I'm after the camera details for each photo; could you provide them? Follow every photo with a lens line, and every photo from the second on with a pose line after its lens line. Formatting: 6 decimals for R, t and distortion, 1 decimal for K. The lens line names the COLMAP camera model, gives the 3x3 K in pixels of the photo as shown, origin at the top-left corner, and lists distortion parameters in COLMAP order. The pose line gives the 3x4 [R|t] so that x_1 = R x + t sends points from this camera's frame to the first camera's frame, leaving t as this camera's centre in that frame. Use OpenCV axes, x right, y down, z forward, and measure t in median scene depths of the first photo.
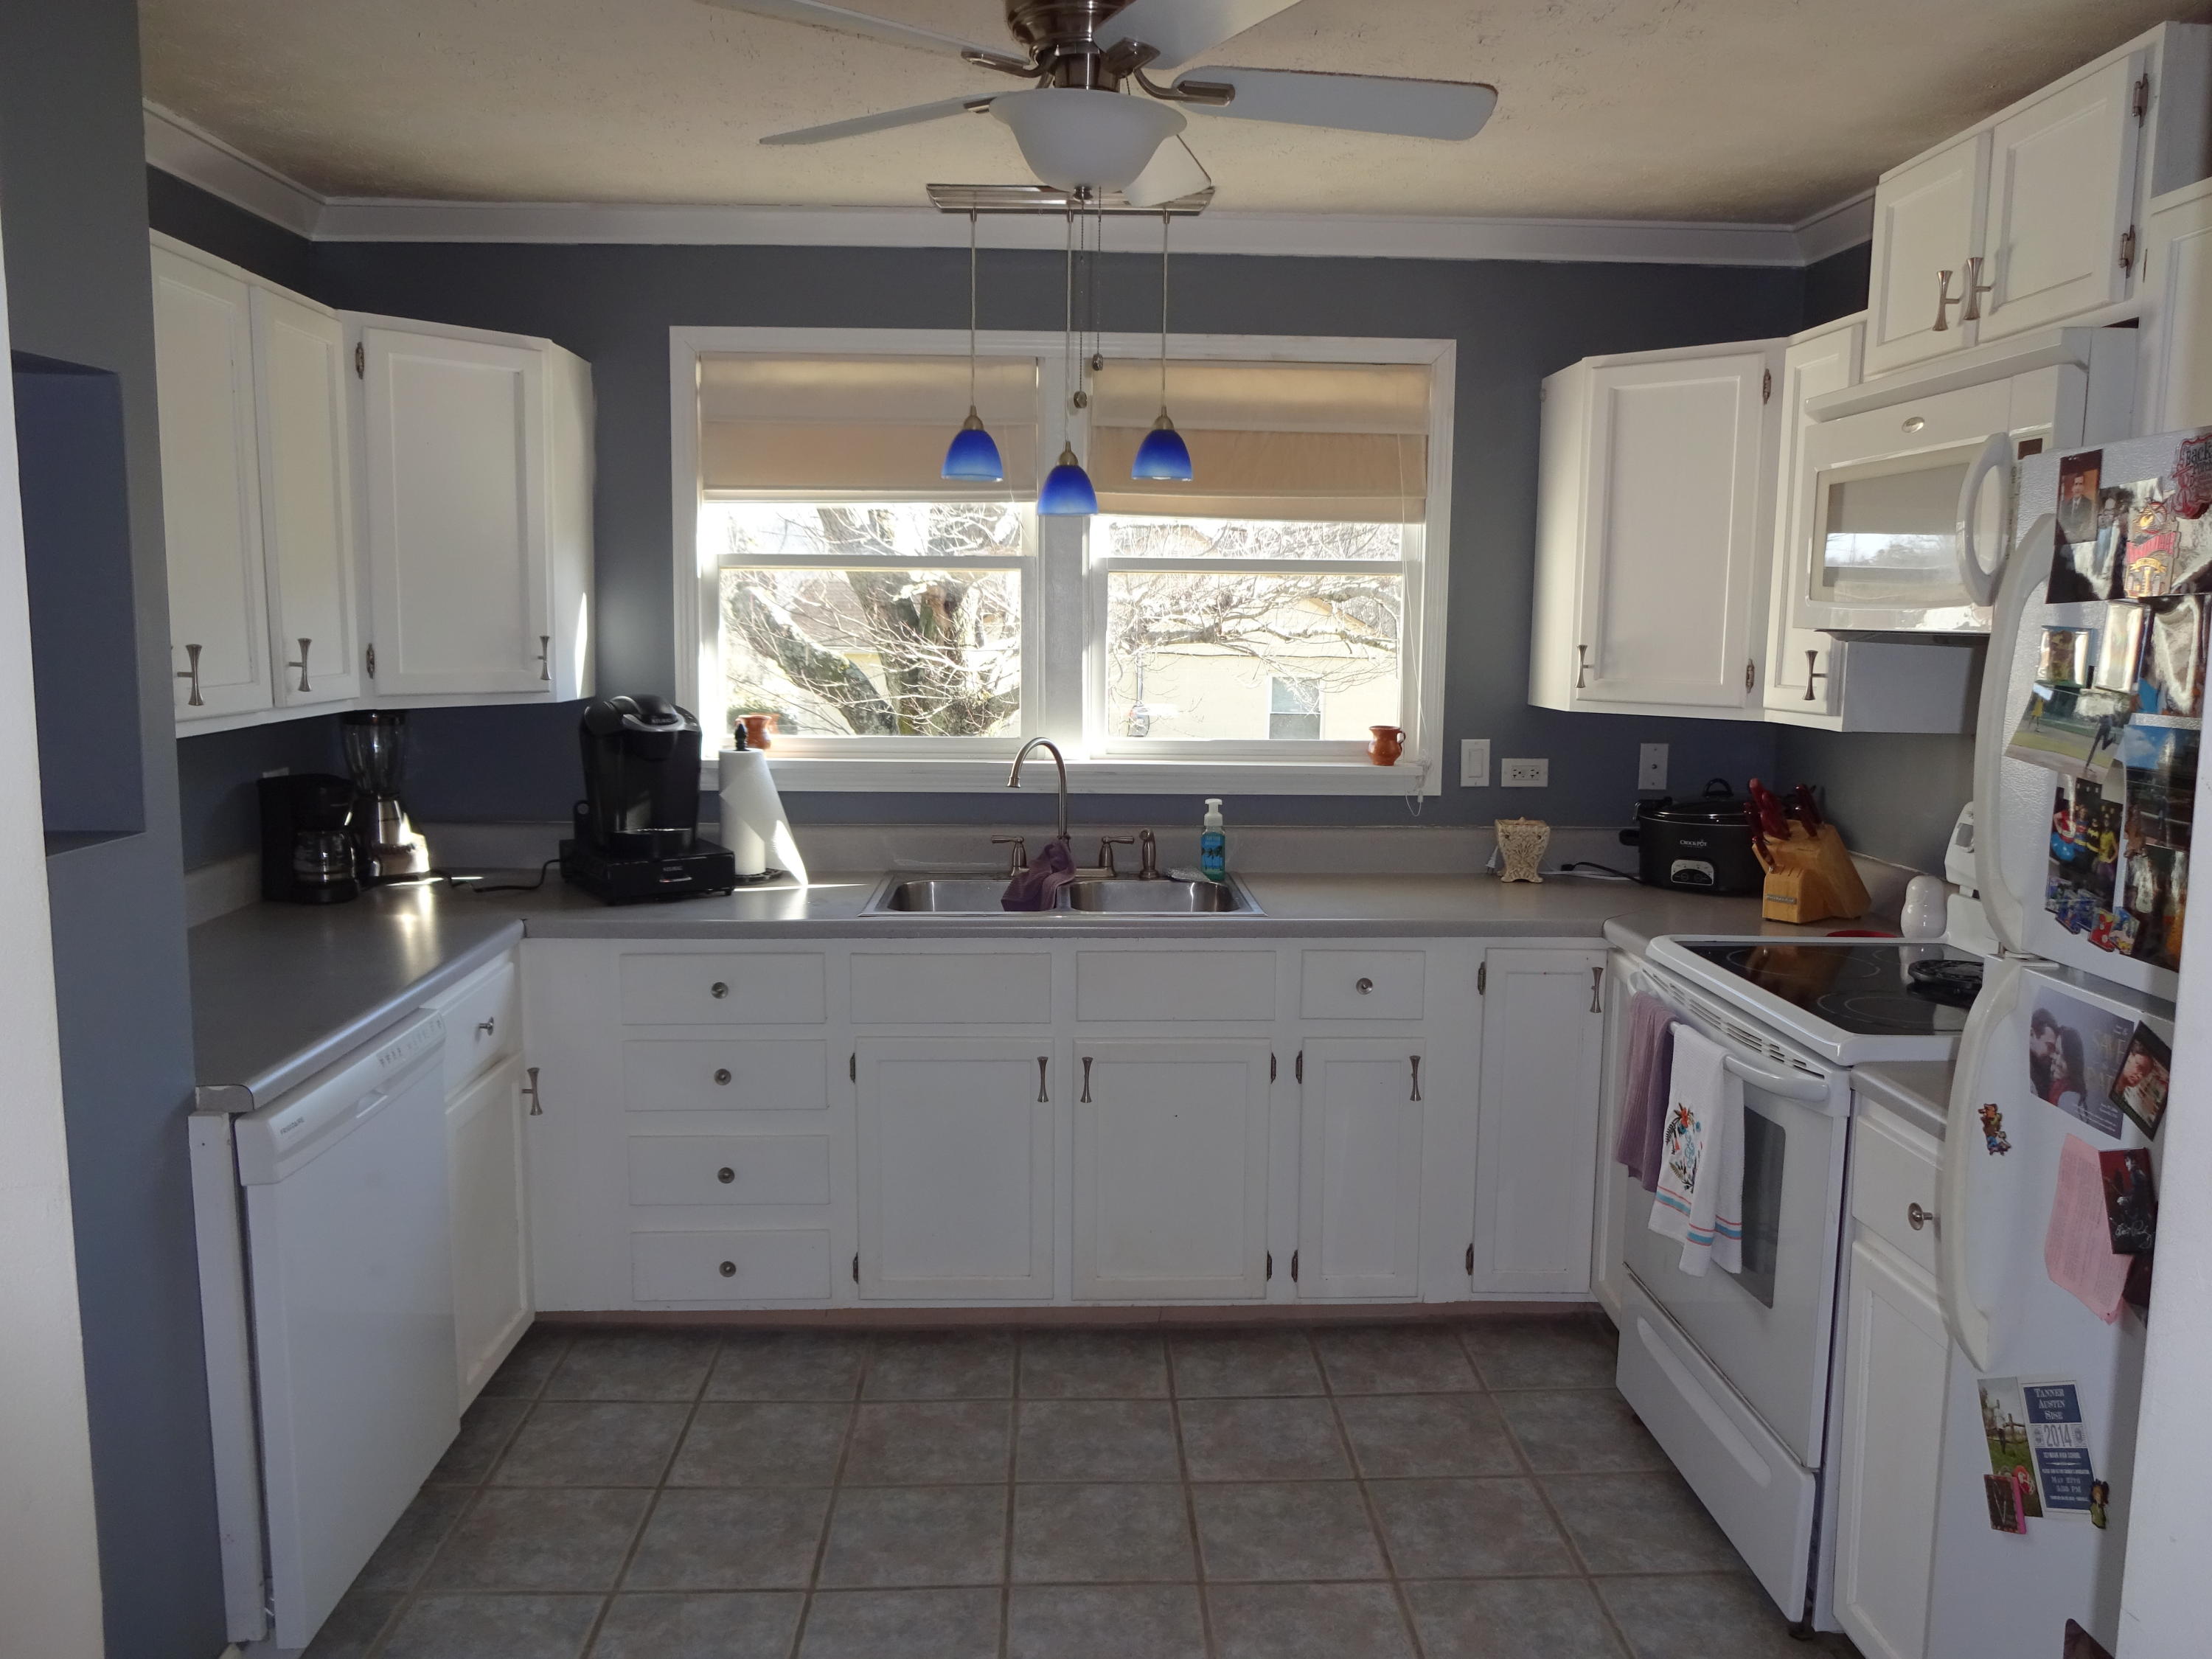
lens RADIAL K [[1630.1, 0, 1109.4], [0, 1630.1, 824.6], [0, 0, 1]] dist [-0.003564, 0.004379]
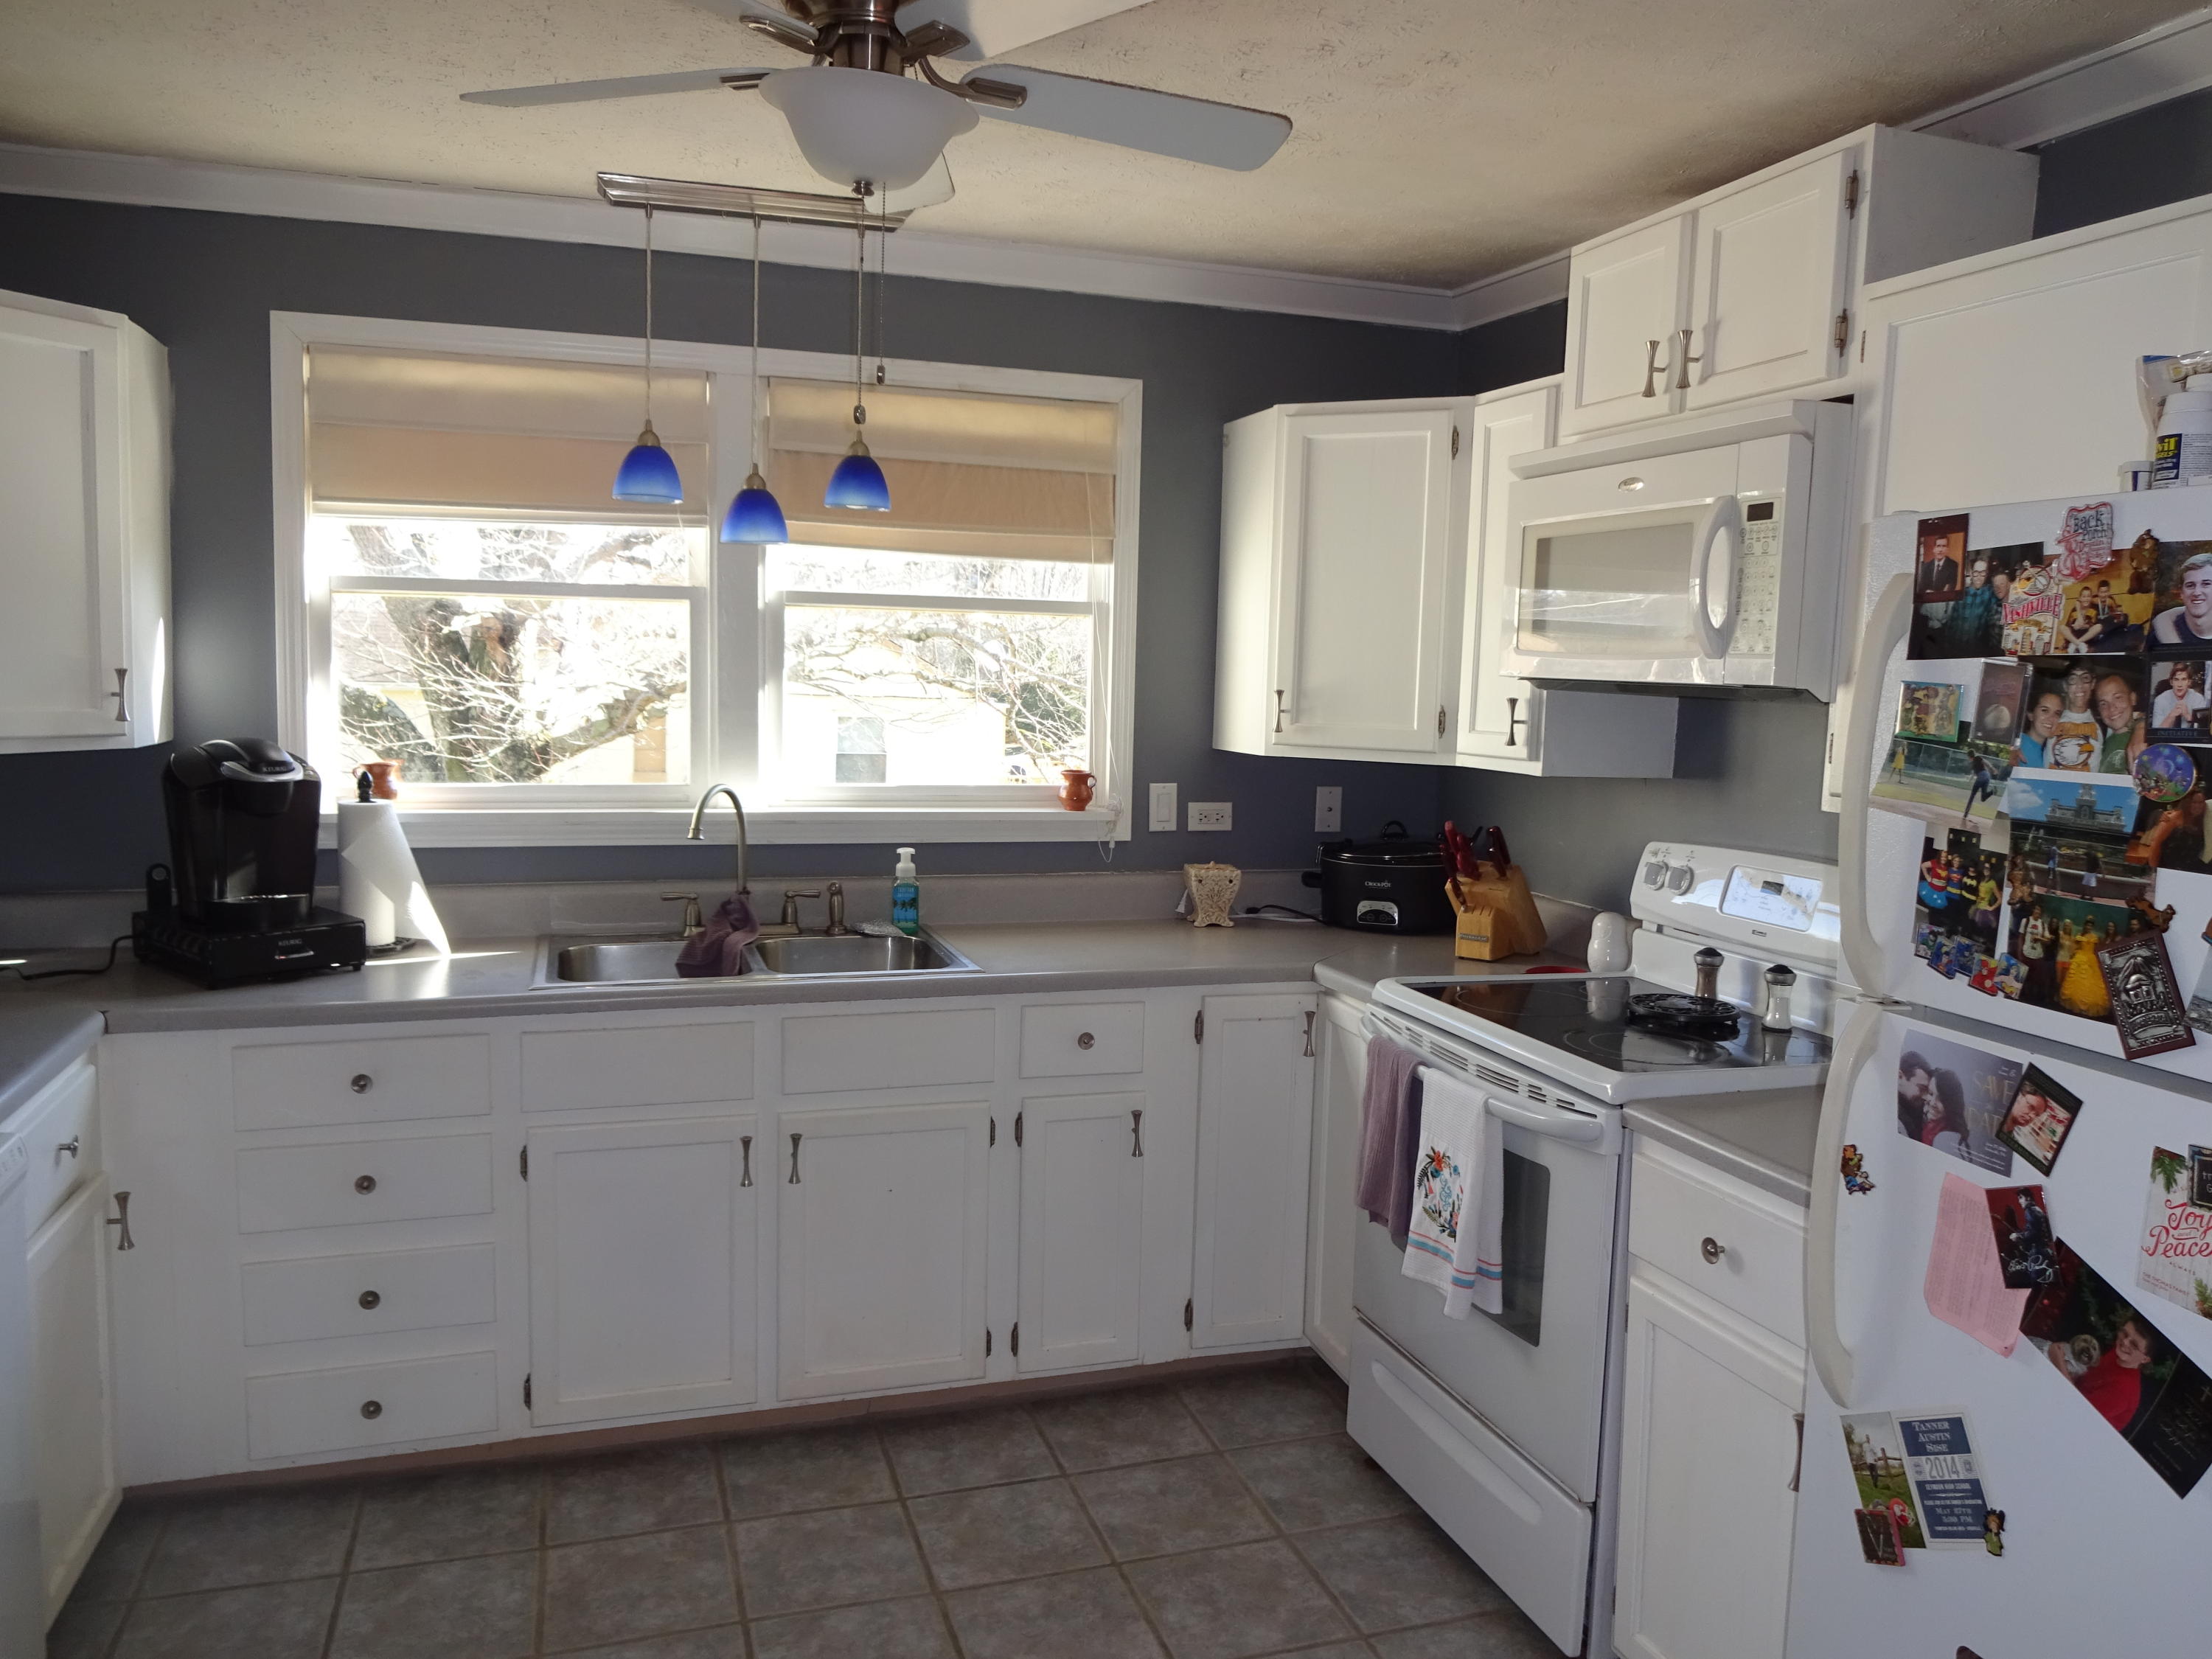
lens RADIAL K [[1630.1, 0, 1105.8], [0, 1630.1, 830.9], [0, 0, 1]] dist [-0.003564, 0.004379]
pose [[0.962345, -0.014058, 0.271468, -0.094703], [0.019338, 0.999672, -0.016785, -0.009265], [-0.271143, 0.021402, 0.962301, 0.069301]]
